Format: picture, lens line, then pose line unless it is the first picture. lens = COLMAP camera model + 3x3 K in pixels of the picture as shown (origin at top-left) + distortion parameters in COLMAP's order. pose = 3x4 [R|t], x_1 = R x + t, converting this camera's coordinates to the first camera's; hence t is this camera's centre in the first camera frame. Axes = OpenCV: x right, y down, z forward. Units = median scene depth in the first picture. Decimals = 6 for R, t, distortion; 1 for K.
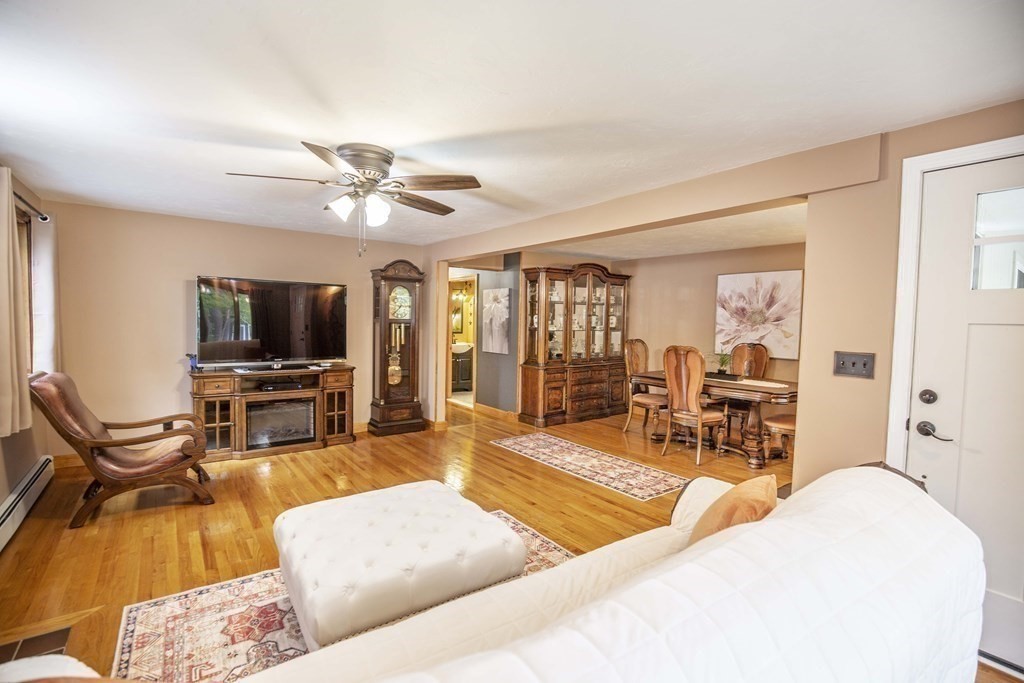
lens RADIAL K [[466.3, 0, 515.6], [0, 466.3, 343.5], [0, 0, 1]] dist [-0.032823, 0.006495]
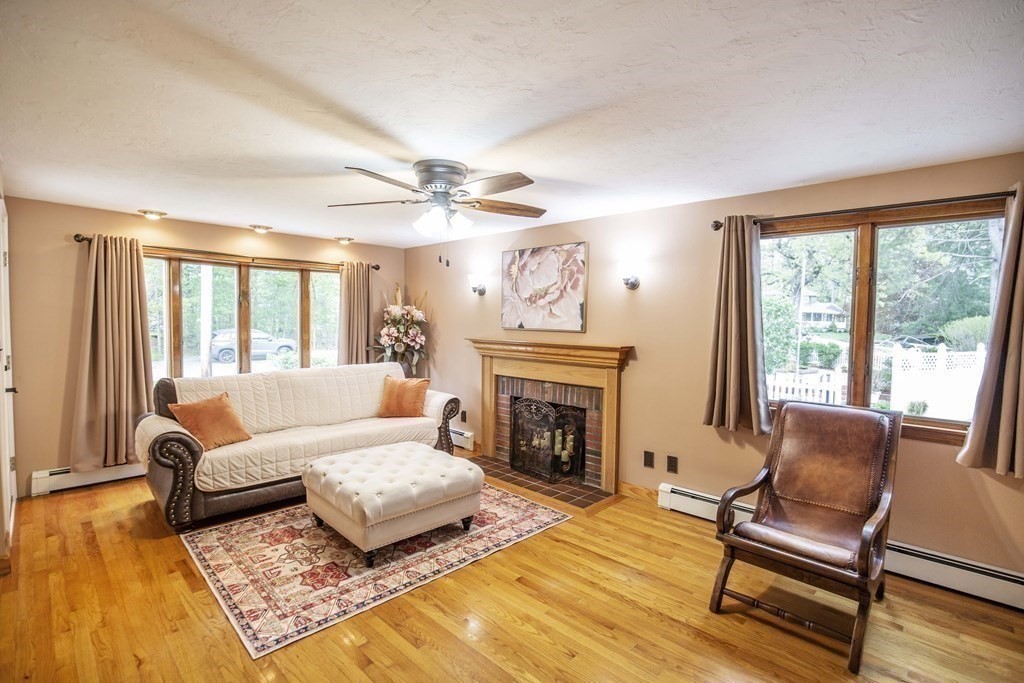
lens RADIAL K [[480.8, 0, 512.0], [0, 480.8, 341.5], [0, 0, 1]] dist [-0.029139, 0.000156]
pose [[-0.987161, -0.028611, -0.157144, -0.174032], [-0.043973, 0.994490, 0.095167, -0.071461], [0.153555, 0.100856, -0.982980, 1.139291]]
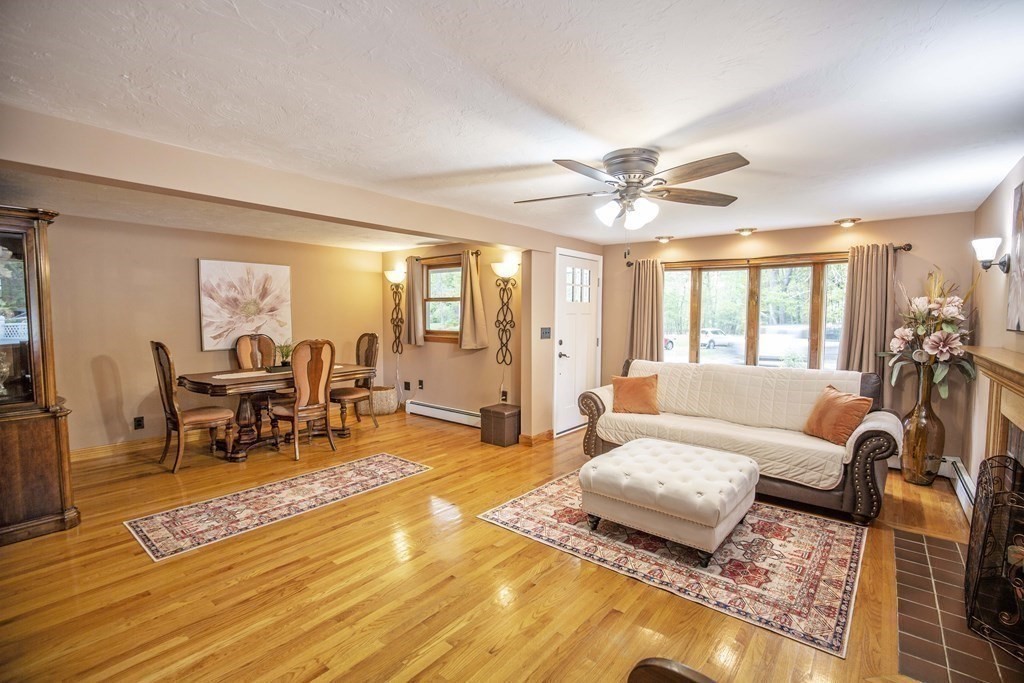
lens RADIAL K [[466.3, 0, 515.6], [0, 466.3, 343.5], [0, 0, 1]] dist [-0.032823, 0.006495]
pose [[-0.242615, -0.085484, 0.966349, -0.684469], [0.043090, 0.994177, 0.098764, -0.064073], [-0.969165, 0.065602, -0.237518, 0.811858]]
